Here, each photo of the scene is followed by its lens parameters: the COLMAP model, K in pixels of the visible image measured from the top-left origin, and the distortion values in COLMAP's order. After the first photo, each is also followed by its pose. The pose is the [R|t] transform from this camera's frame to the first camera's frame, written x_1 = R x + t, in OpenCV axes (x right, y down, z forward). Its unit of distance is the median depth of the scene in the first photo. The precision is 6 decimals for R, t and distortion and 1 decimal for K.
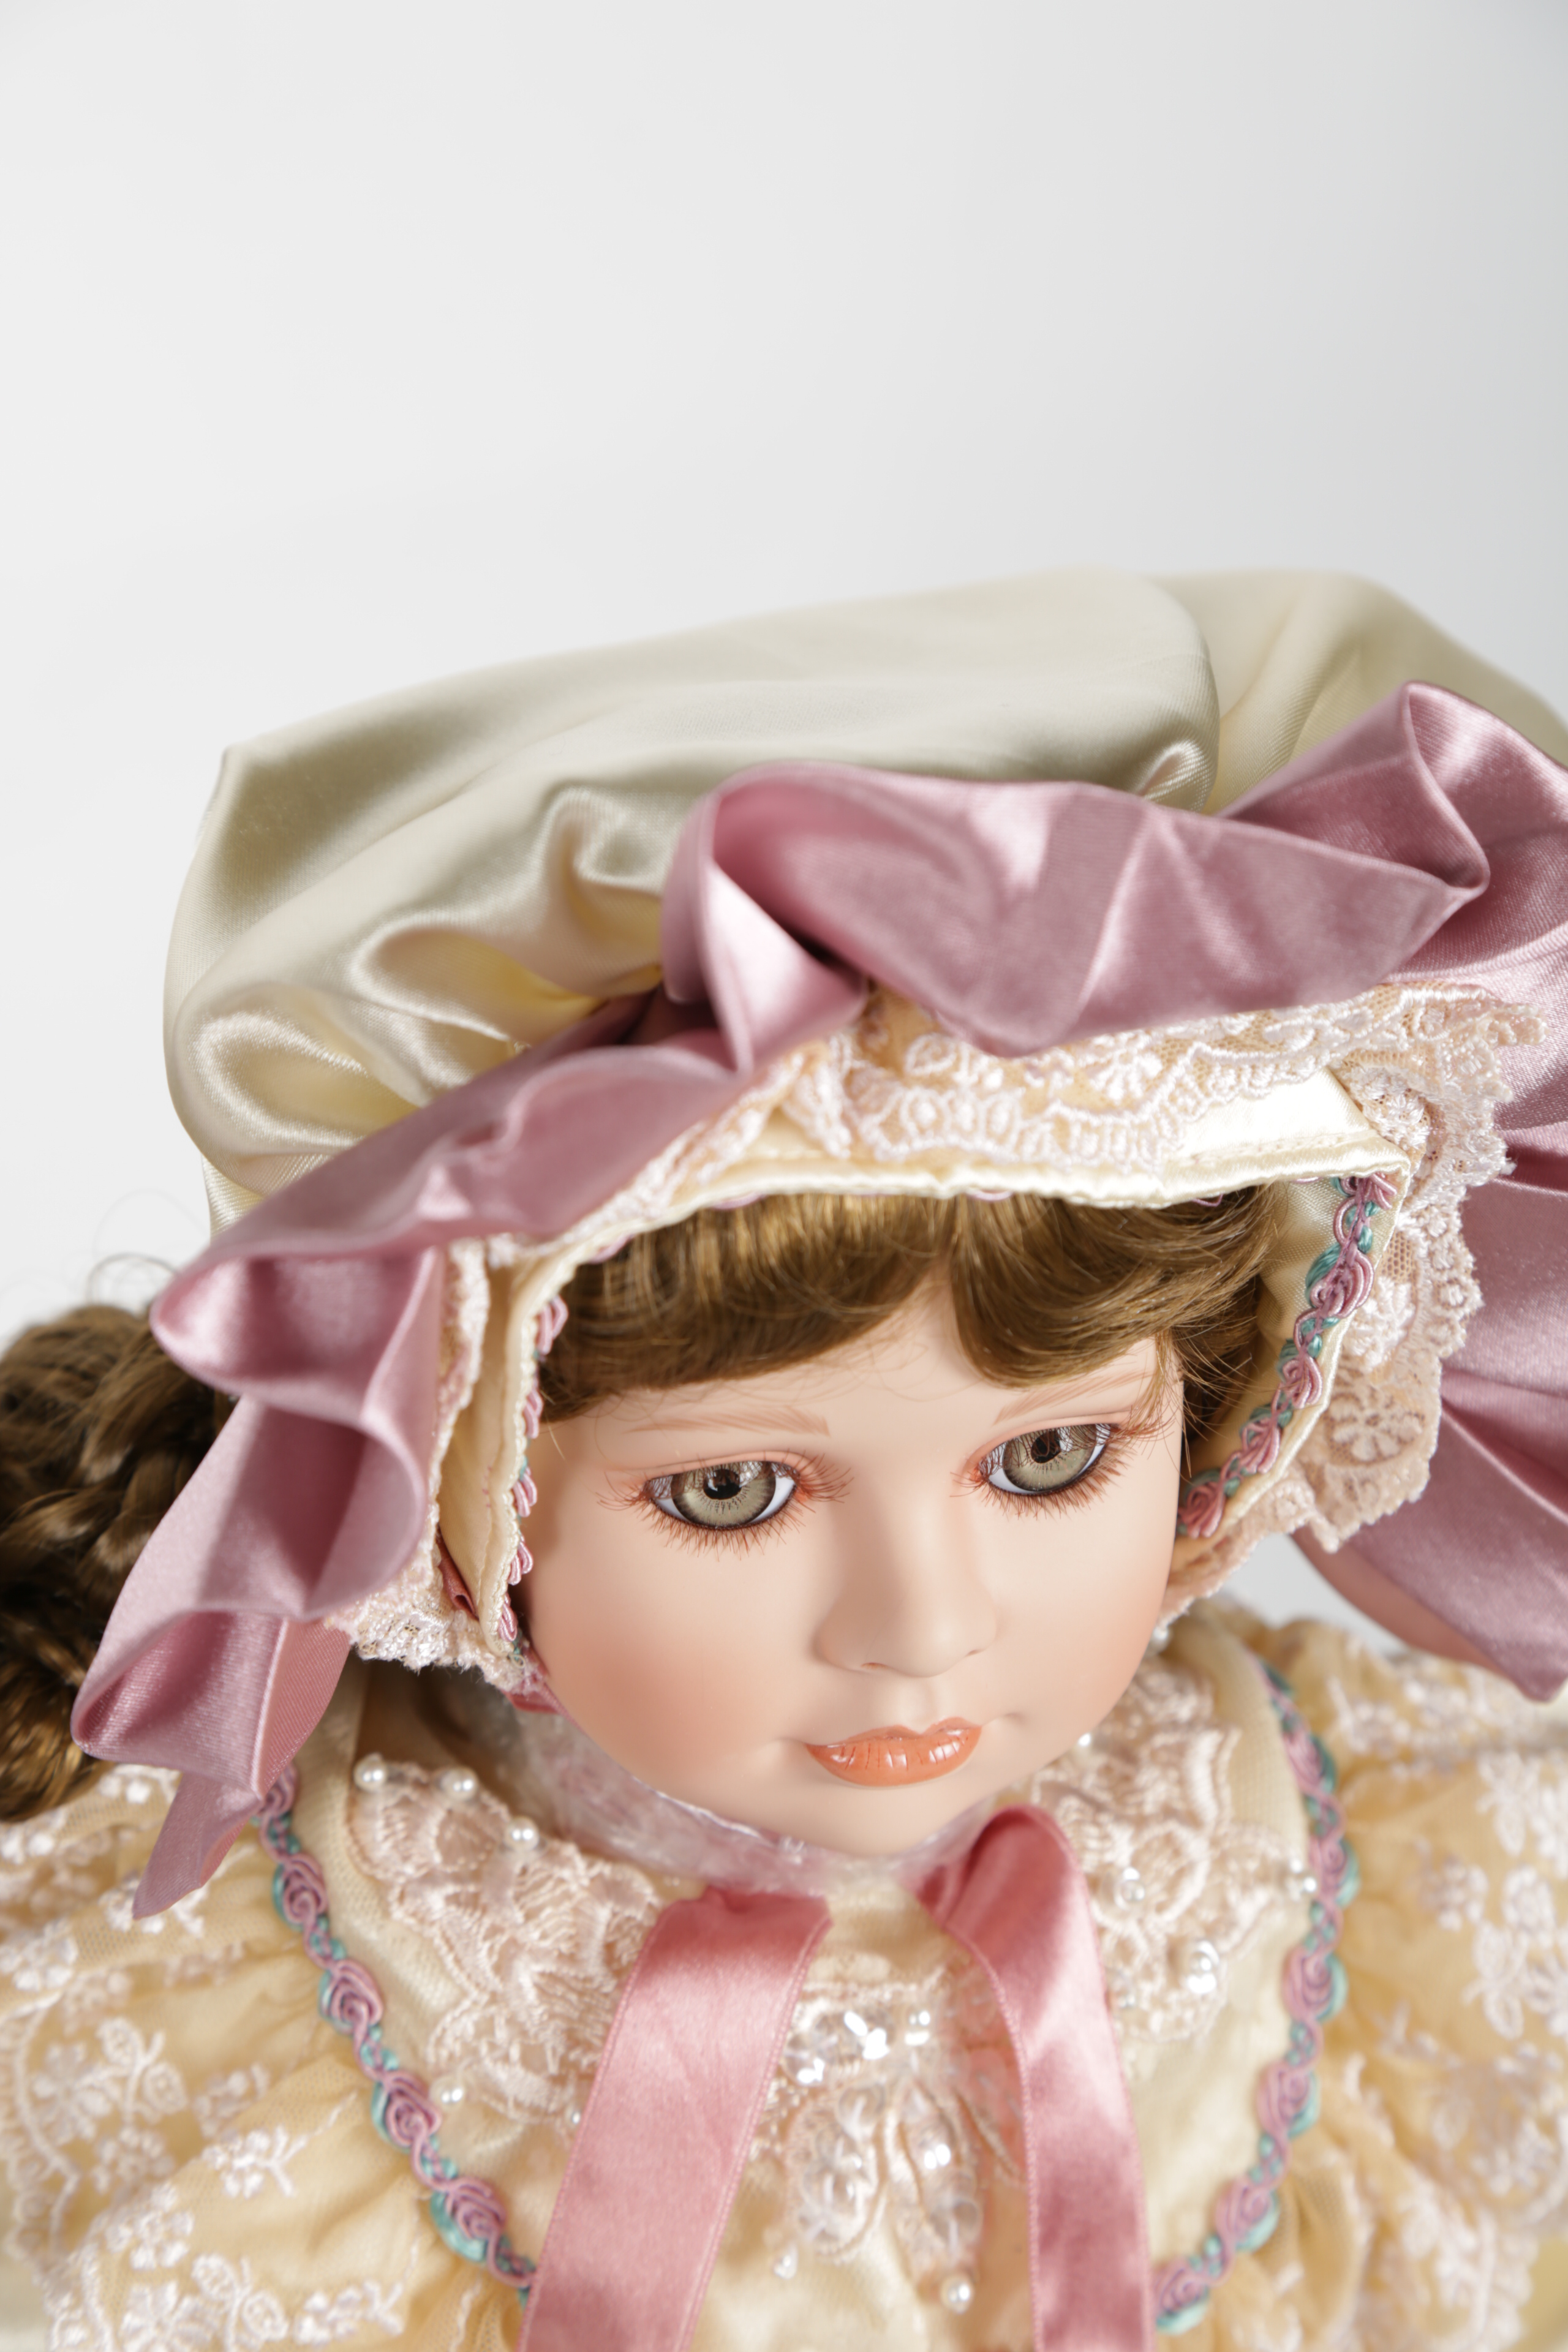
lens RADIAL K [[5771.4, 0, 784.0], [0, 5771.4, 1176.0], [0, 0, 1]] dist [0.378636, -0.417526]
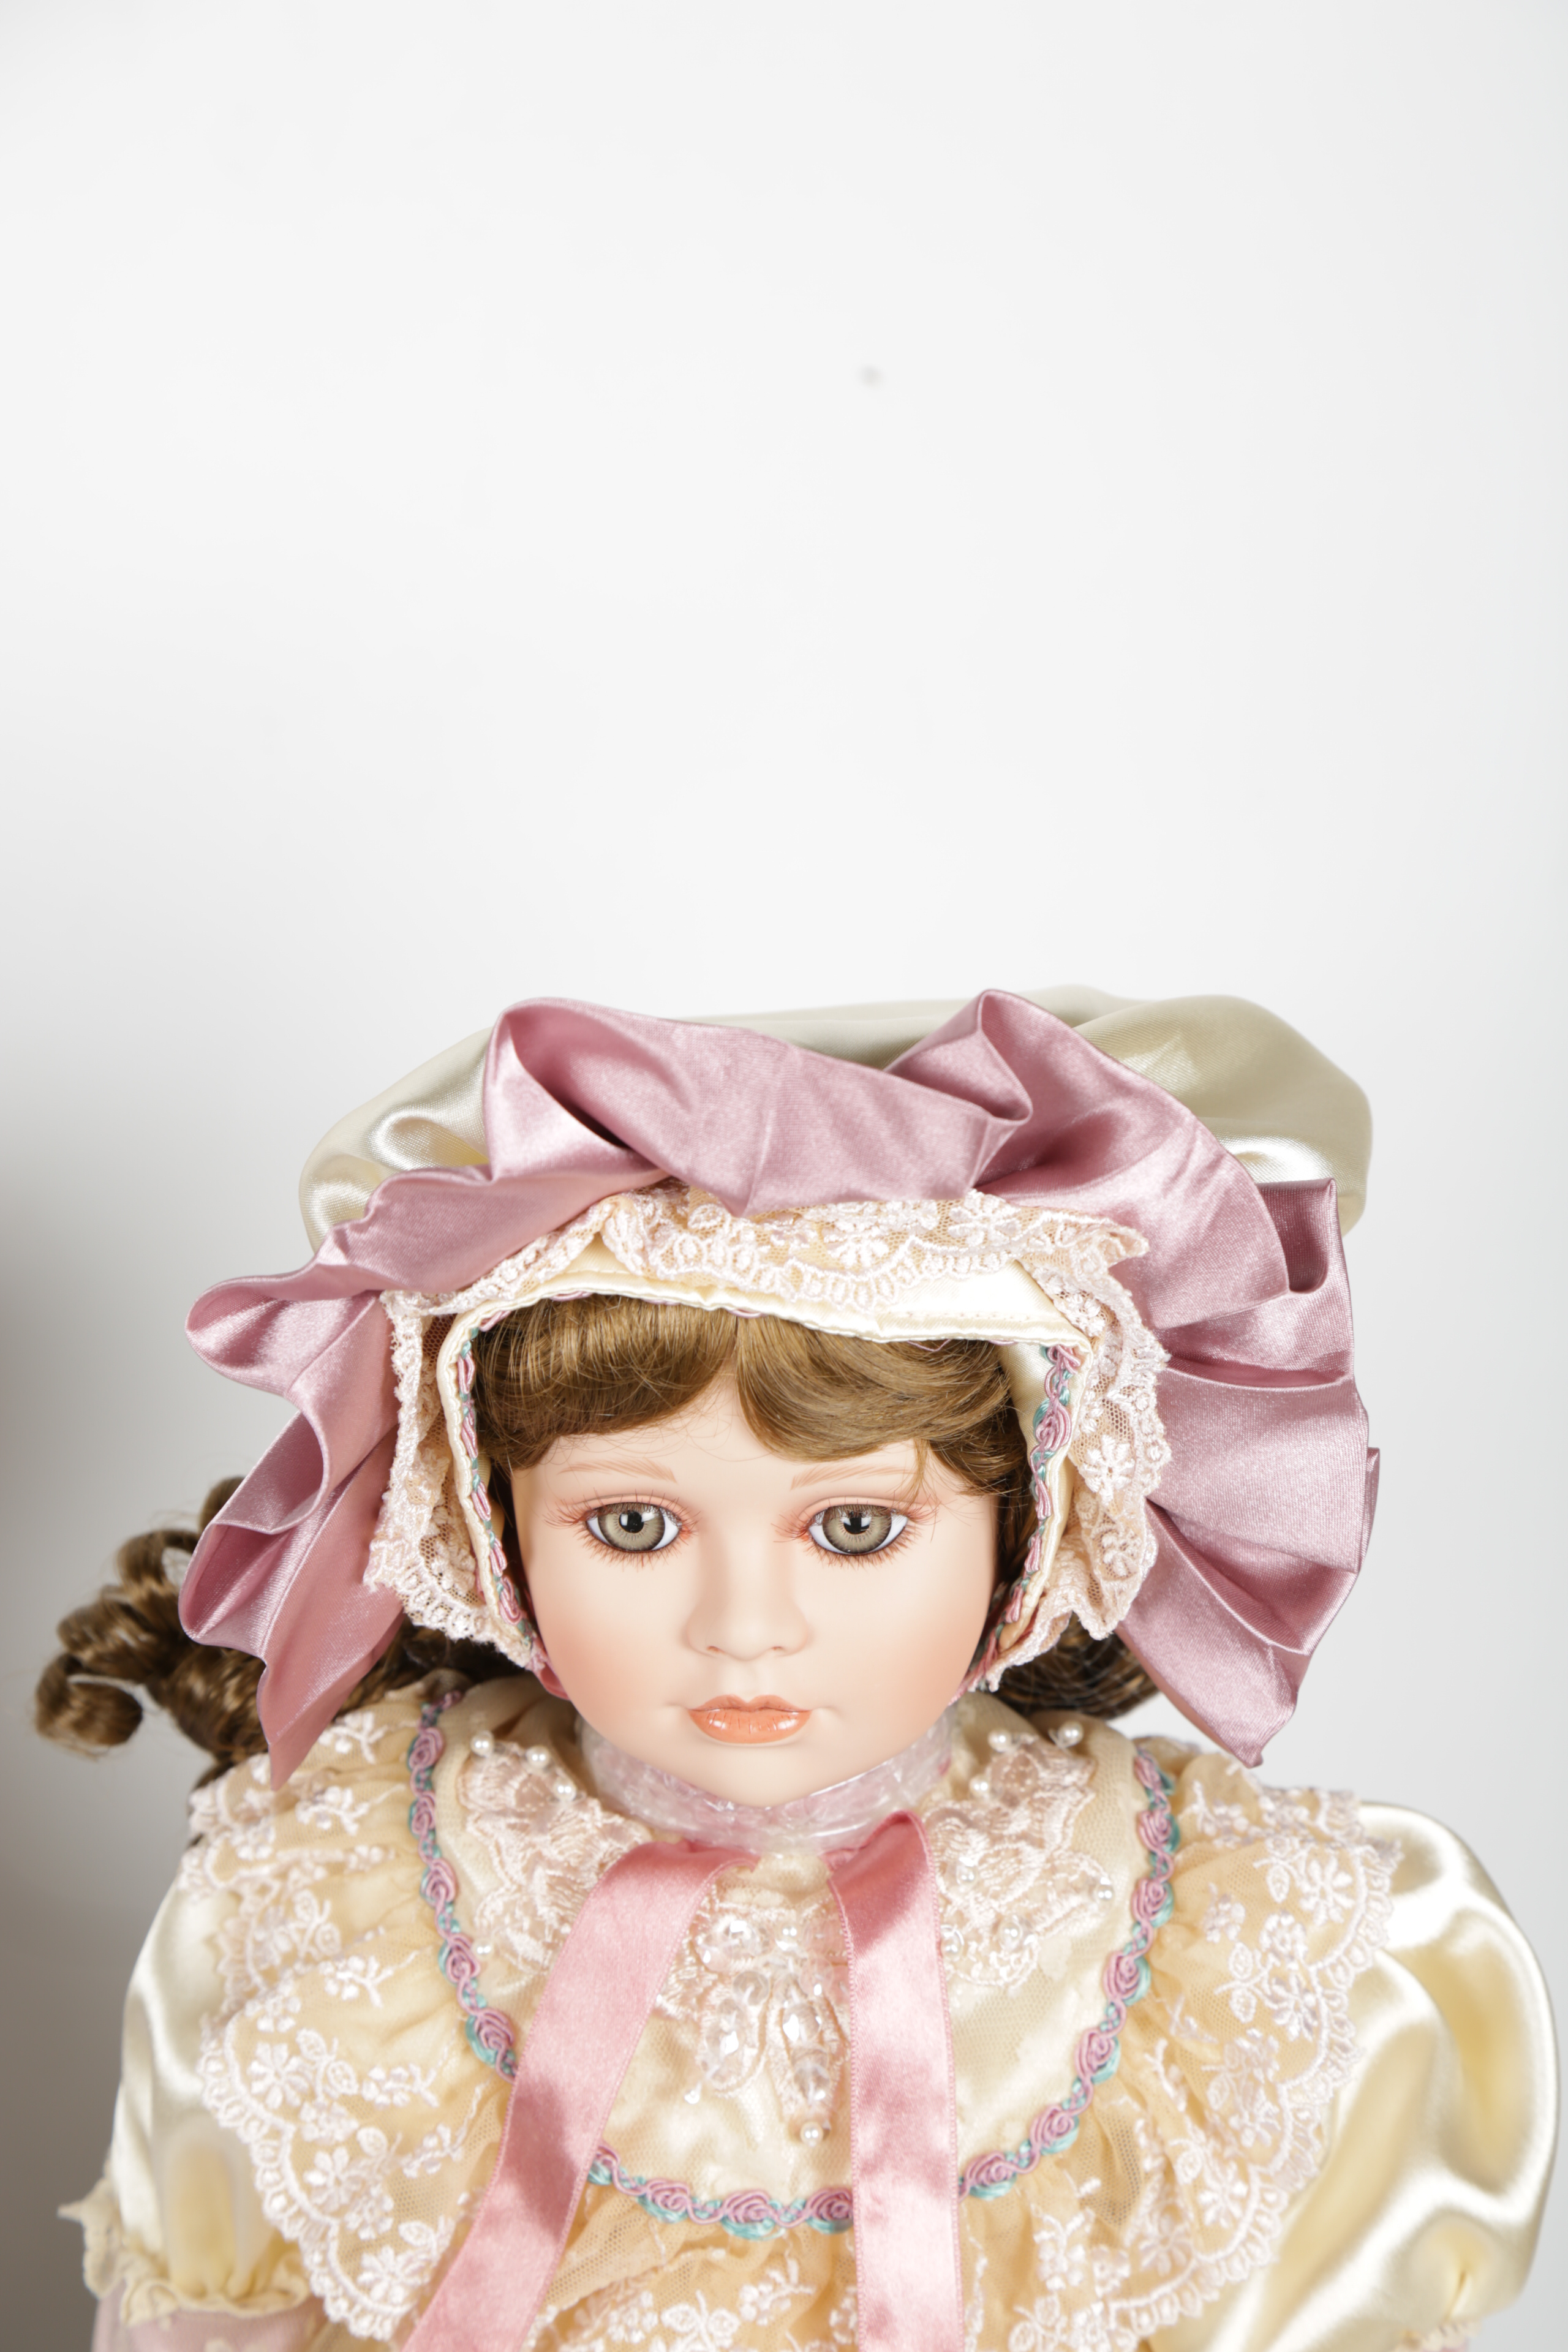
lens RADIAL K [[5771.4, 0, 784.0], [0, 5771.4, 1176.0], [0, 0, 1]] dist [0.378636, -0.417526]
pose [[0.948739, 0.062486, -0.309823, 0.463042], [-0.107490, 0.985621, -0.130372, 0.148354], [0.297222, 0.156991, 0.941813, -0.405149]]
